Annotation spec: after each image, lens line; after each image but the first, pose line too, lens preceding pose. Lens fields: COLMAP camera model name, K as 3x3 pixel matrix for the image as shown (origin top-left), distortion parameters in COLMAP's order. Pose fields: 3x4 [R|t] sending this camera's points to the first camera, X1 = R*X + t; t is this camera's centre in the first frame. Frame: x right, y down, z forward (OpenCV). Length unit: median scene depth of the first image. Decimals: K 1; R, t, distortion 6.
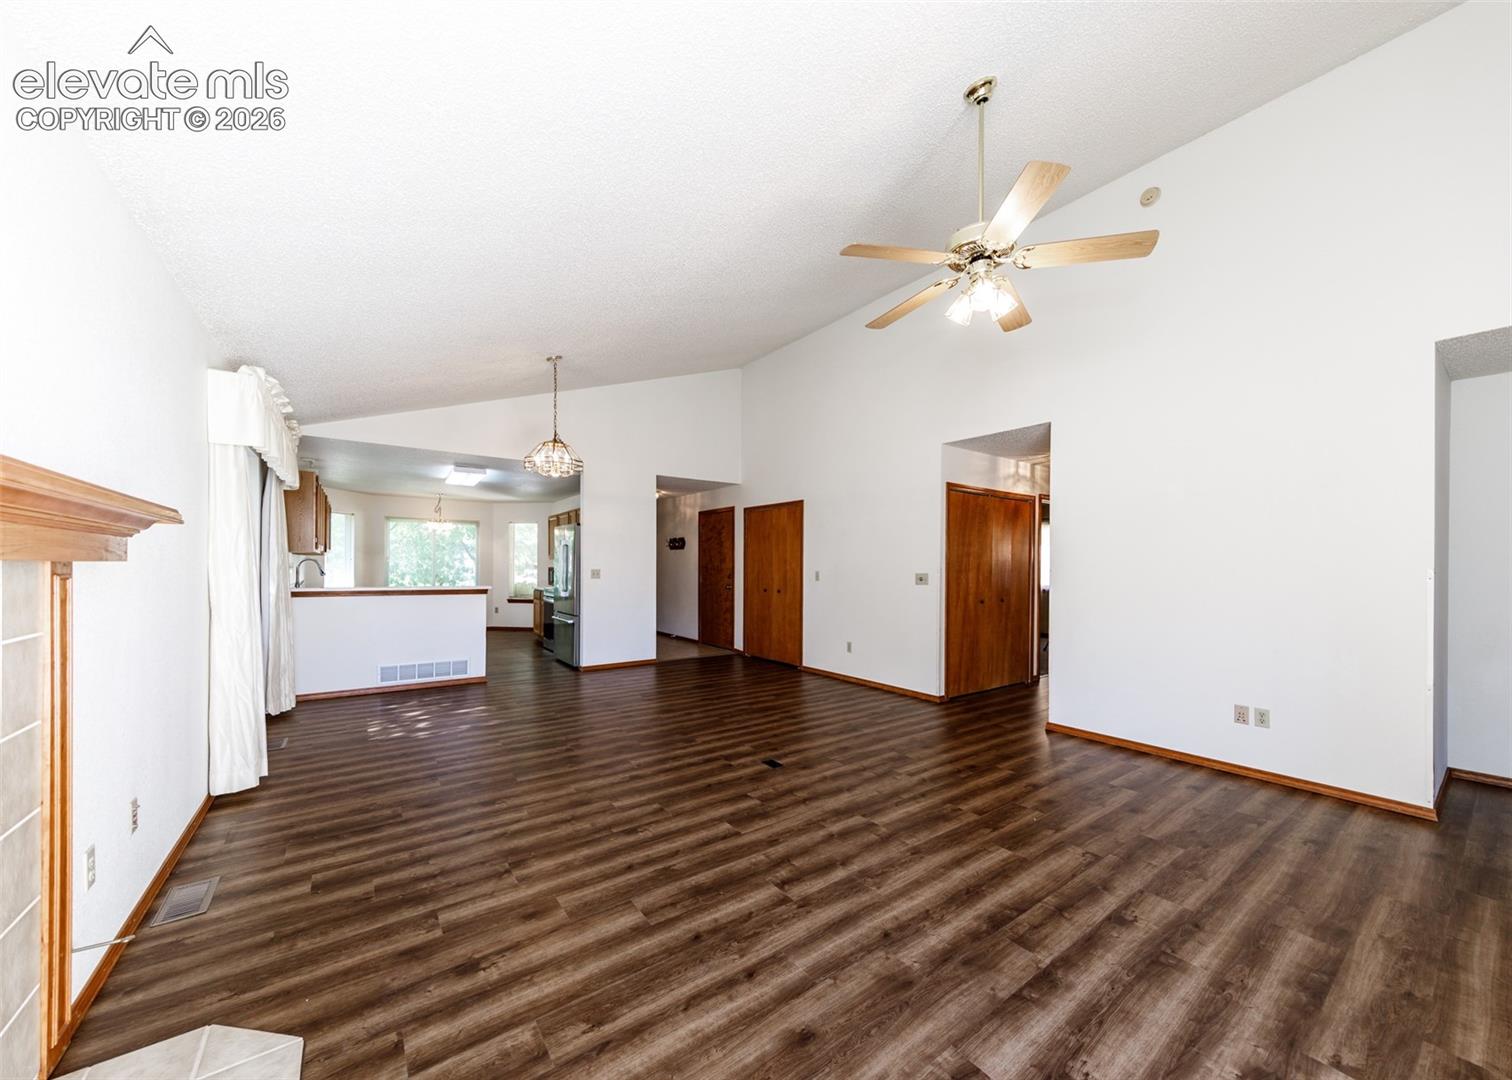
lens RADIAL K [[557.8, 0, 768.4], [0, 557.8, 562.1], [0, 0, 1]] dist [0.003635, -0.000089]
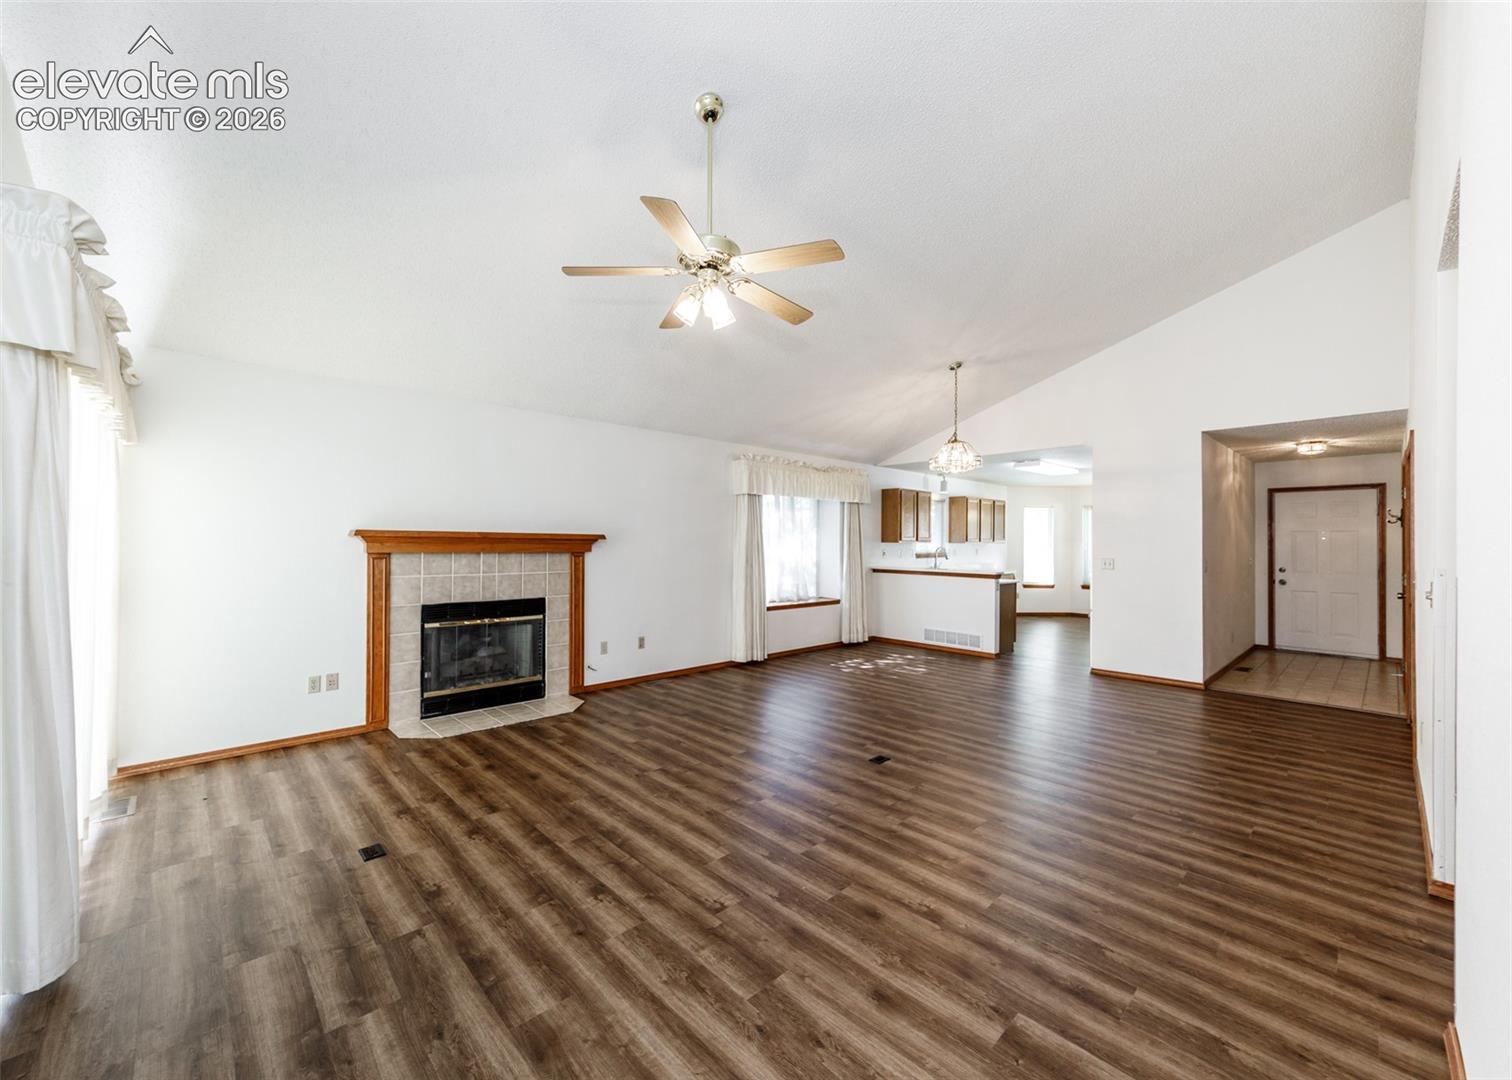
lens RADIAL K [[601.6, 0, 761.3], [0, 601.6, 541.7], [0, 0, 1]] dist [-0.000482, 0.000646]
pose [[0.127552, -0.005517, -0.991817, 1.770357], [-0.001794, 0.999982, -0.005793, -0.026753], [0.991830, 0.002518, 0.127540, 1.127125]]
